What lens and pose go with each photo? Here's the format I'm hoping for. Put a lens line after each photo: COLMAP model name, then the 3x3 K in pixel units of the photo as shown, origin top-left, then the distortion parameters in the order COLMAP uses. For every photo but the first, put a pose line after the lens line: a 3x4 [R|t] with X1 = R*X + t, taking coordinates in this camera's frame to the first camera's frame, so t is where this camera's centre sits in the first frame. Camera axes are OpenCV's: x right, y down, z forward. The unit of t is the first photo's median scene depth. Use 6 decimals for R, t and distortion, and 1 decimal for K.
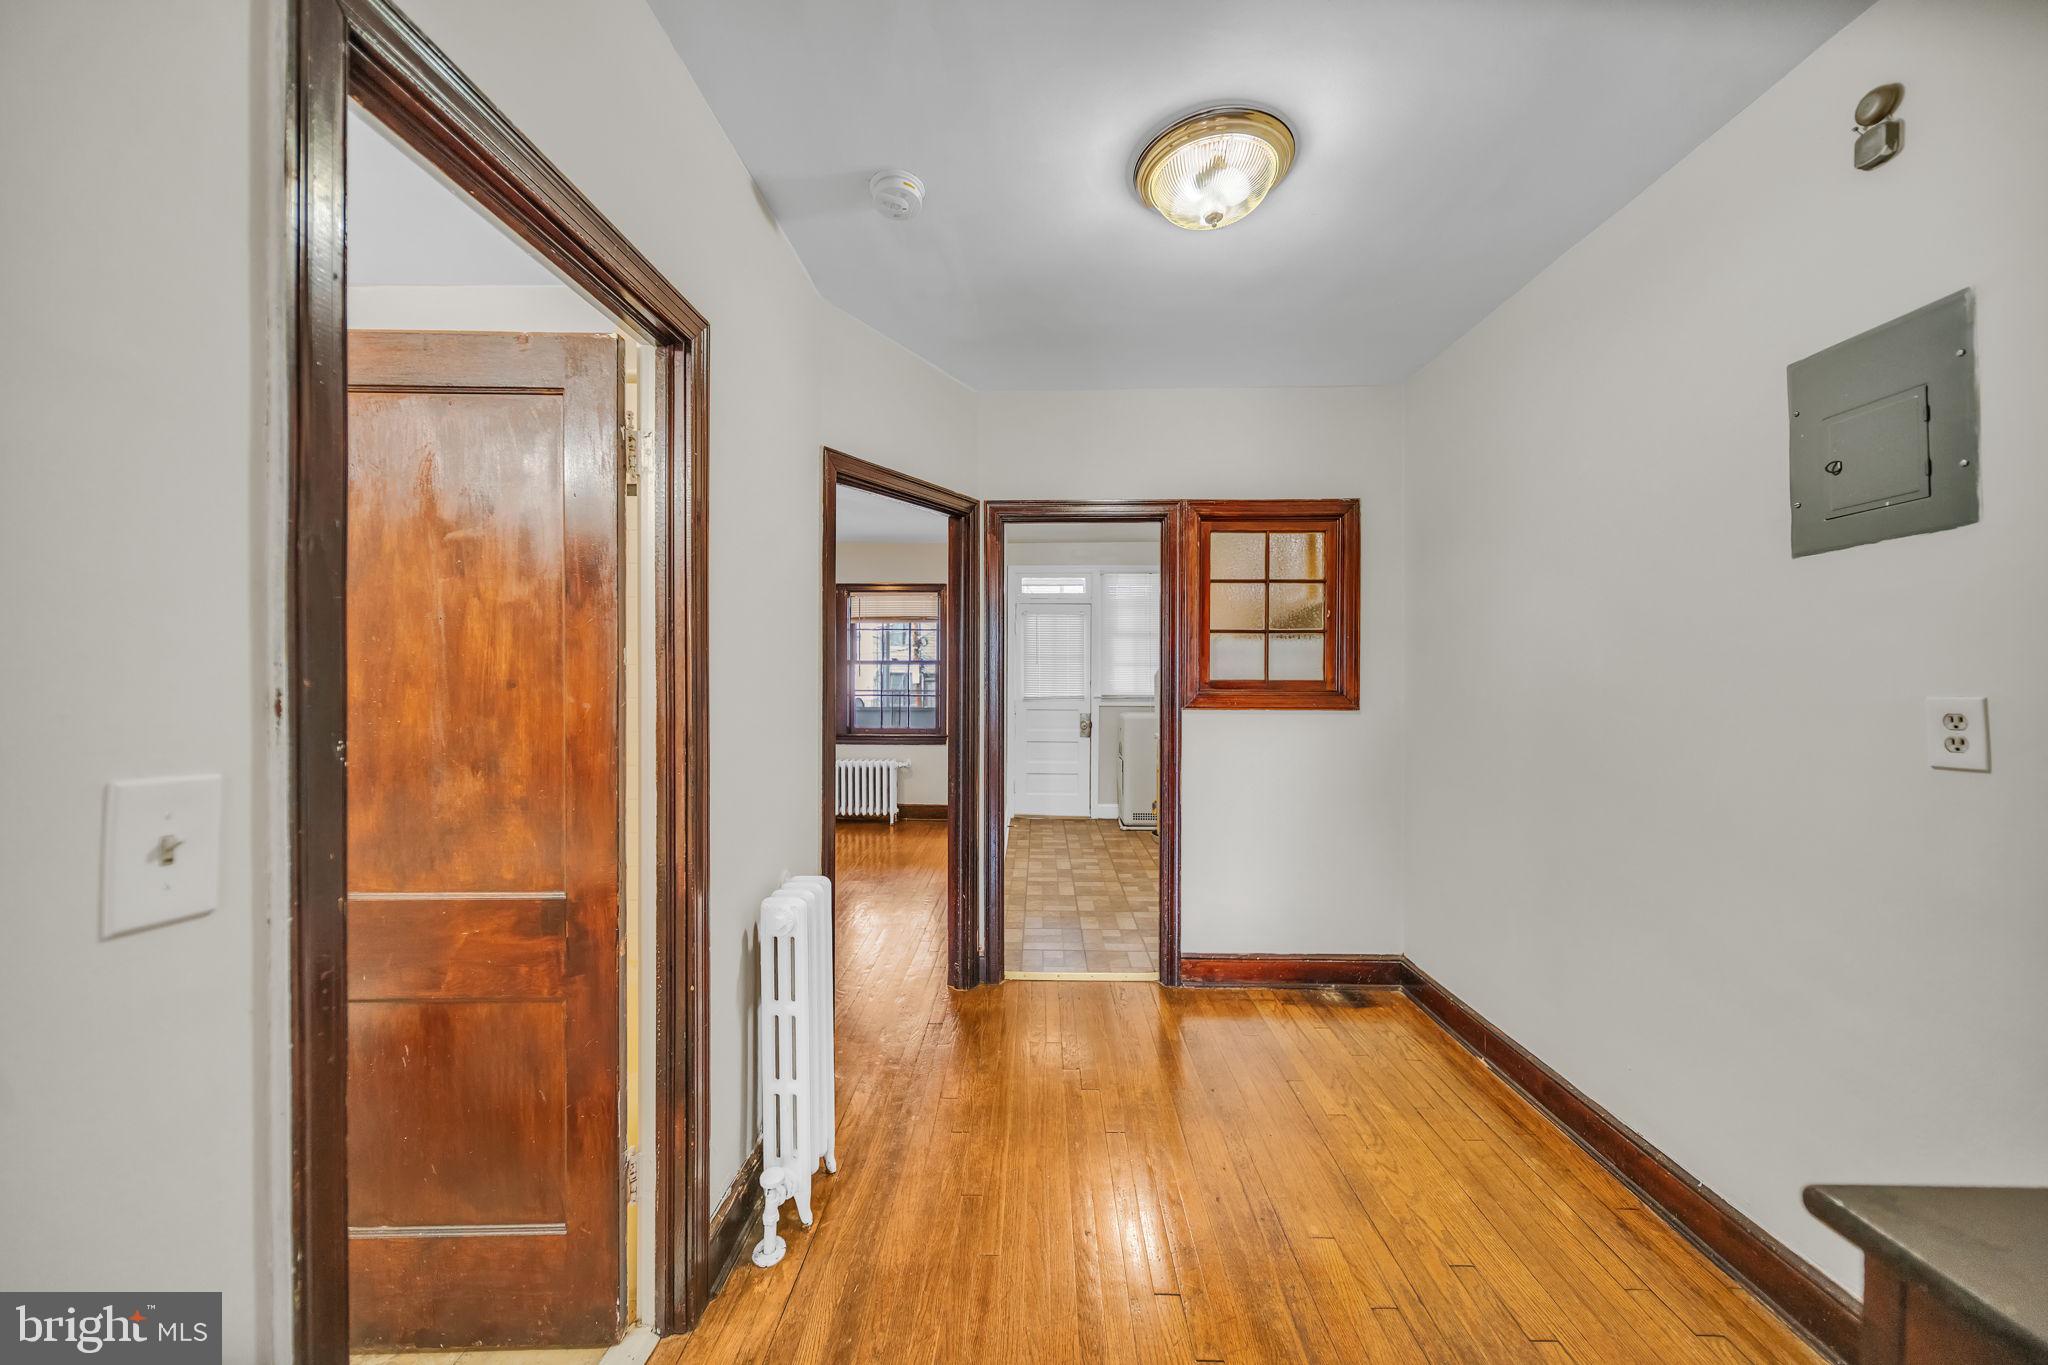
lens RADIAL K [[723.2, 0, 1012.8], [0, 723.2, 680.3], [0, 0, 1]] dist [-0.001289, -0.000077]
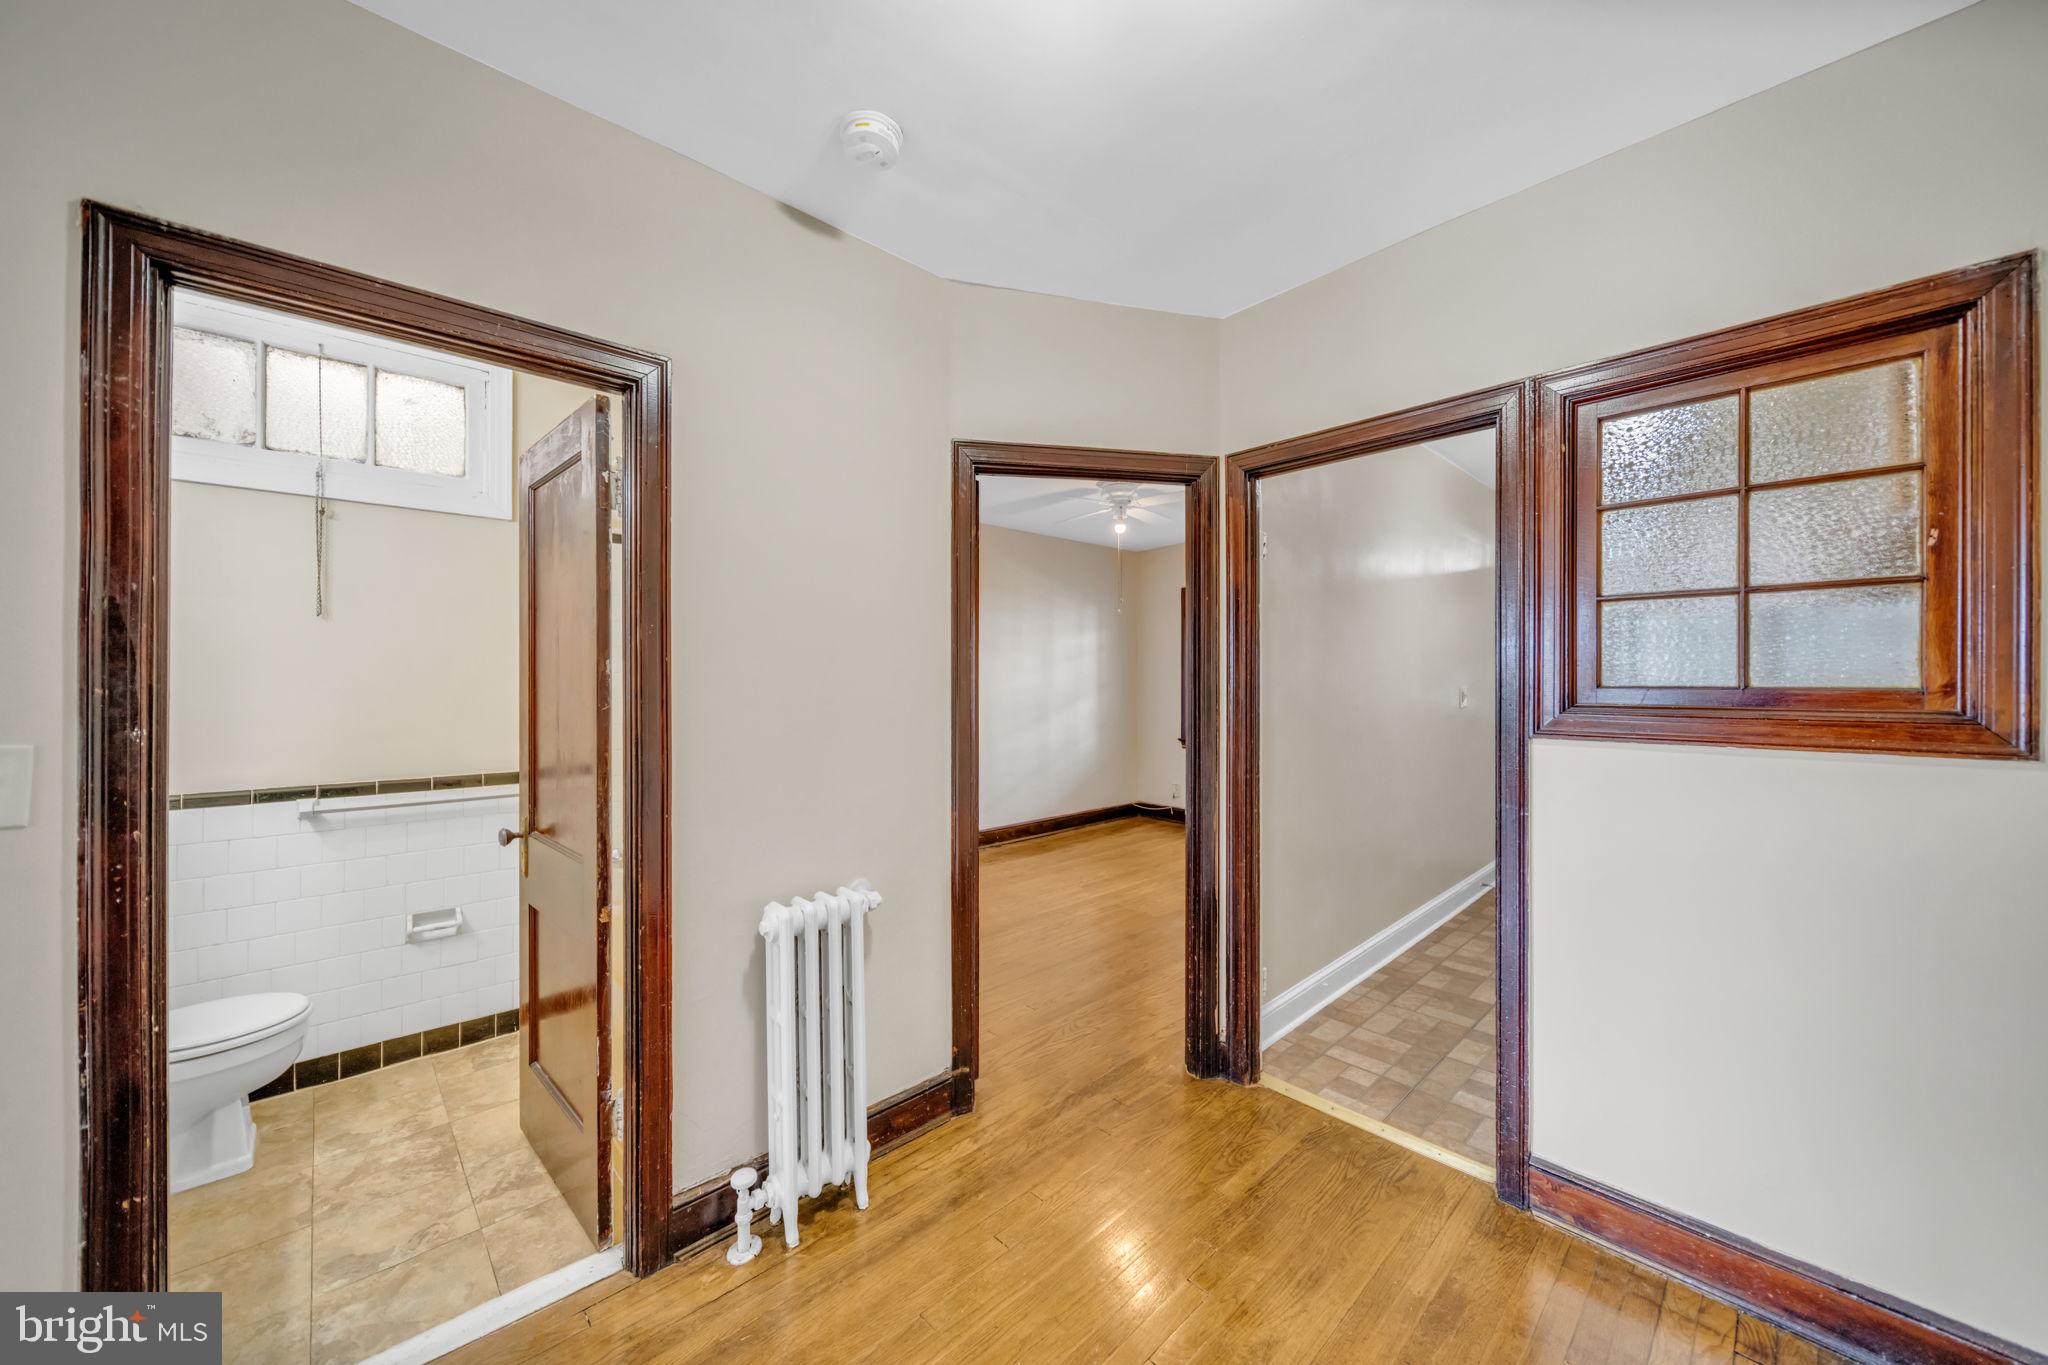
lens RADIAL K [[723.2, 0, 1008.9], [0, 723.2, 681.1], [0, 0, 1]] dist [-0.001289, -0.000077]
pose [[0.709399, -0.002494, -0.704802, 0.342414], [-0.000663, 0.999991, -0.004206, -0.002464], [0.704806, 0.003451, 0.709391, 0.286662]]
